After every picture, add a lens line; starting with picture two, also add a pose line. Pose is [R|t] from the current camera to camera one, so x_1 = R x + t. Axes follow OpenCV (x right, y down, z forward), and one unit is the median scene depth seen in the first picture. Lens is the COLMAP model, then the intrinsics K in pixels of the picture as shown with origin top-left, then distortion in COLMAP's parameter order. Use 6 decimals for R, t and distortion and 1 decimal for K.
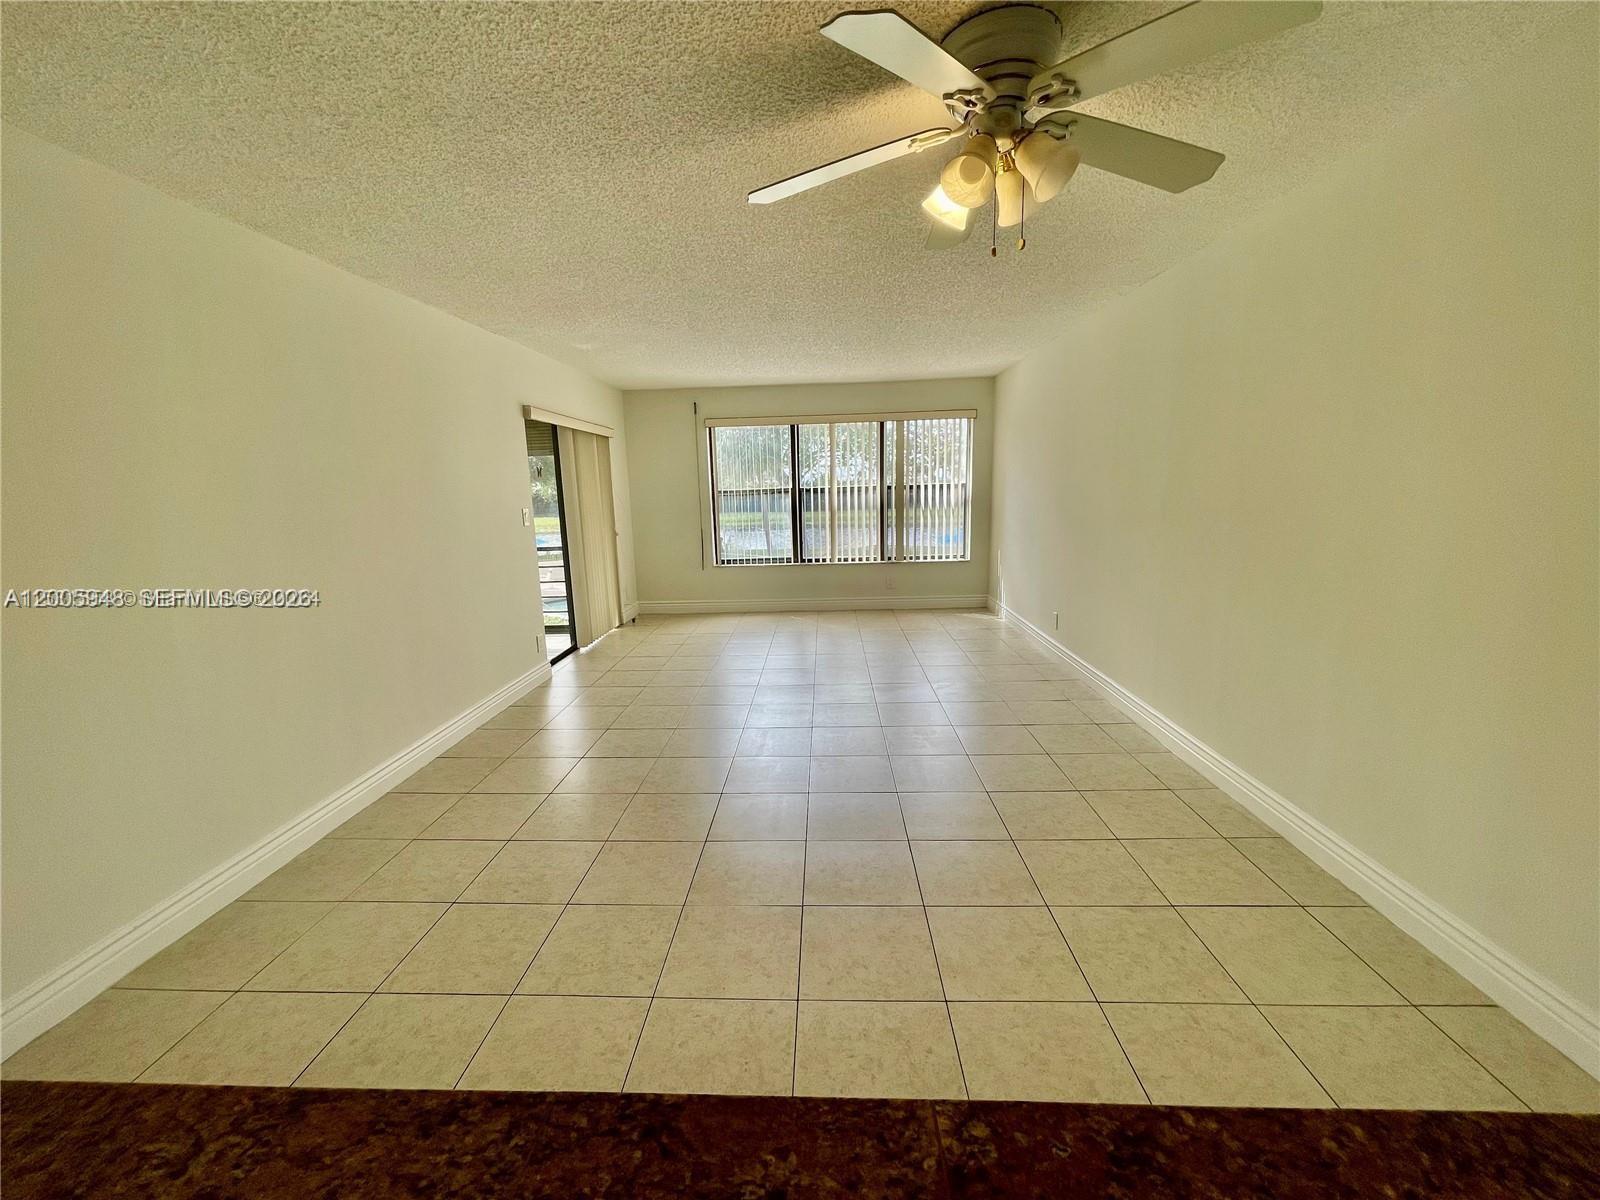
lens RADIAL K [[647.1, 0, 791.5], [0, 647.1, 600.2], [0, 0, 1]] dist [-0.000741, -0.000033]
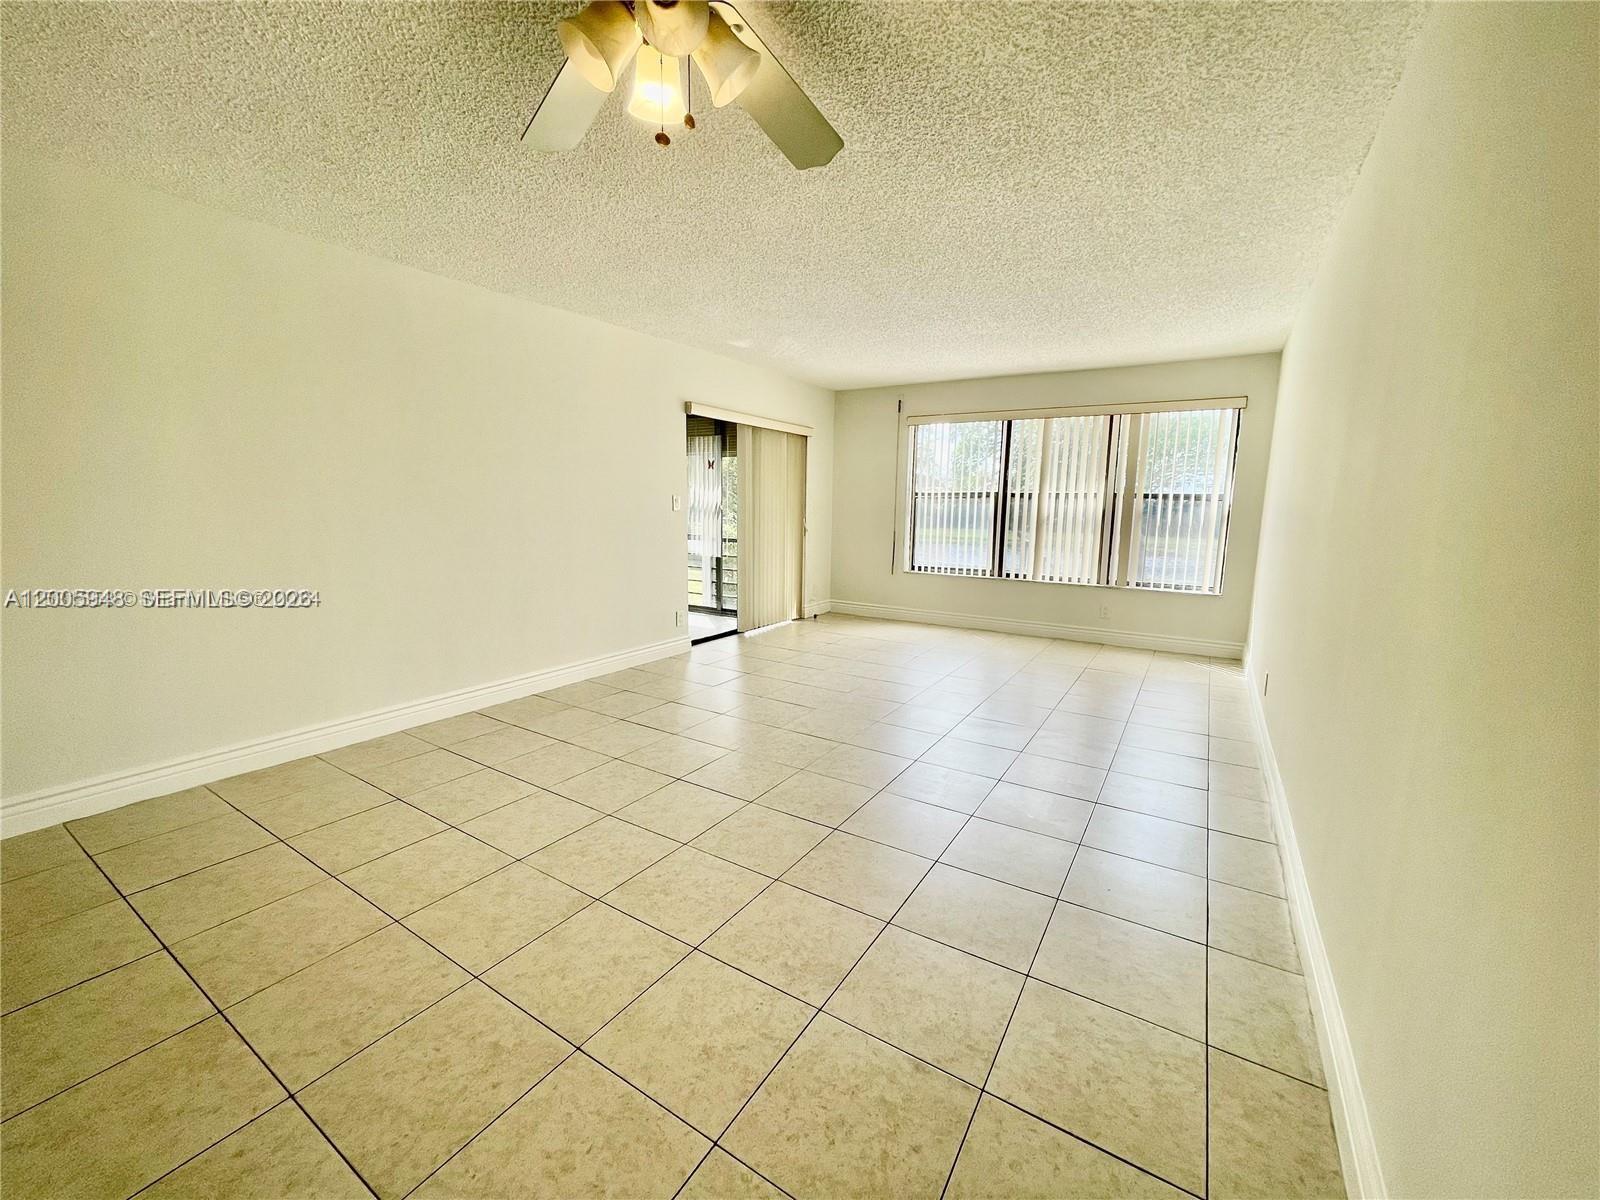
lens RADIAL K [[647.1, 0, 791.5], [0, 647.1, 600.2], [0, 0, 1]] dist [-0.000741, -0.000033]
pose [[0.863680, 0.114503, -0.490863, 0.215687], [-0.125224, 0.992067, 0.011085, -0.000654], [0.488238, 0.051894, 0.871166, 0.096996]]
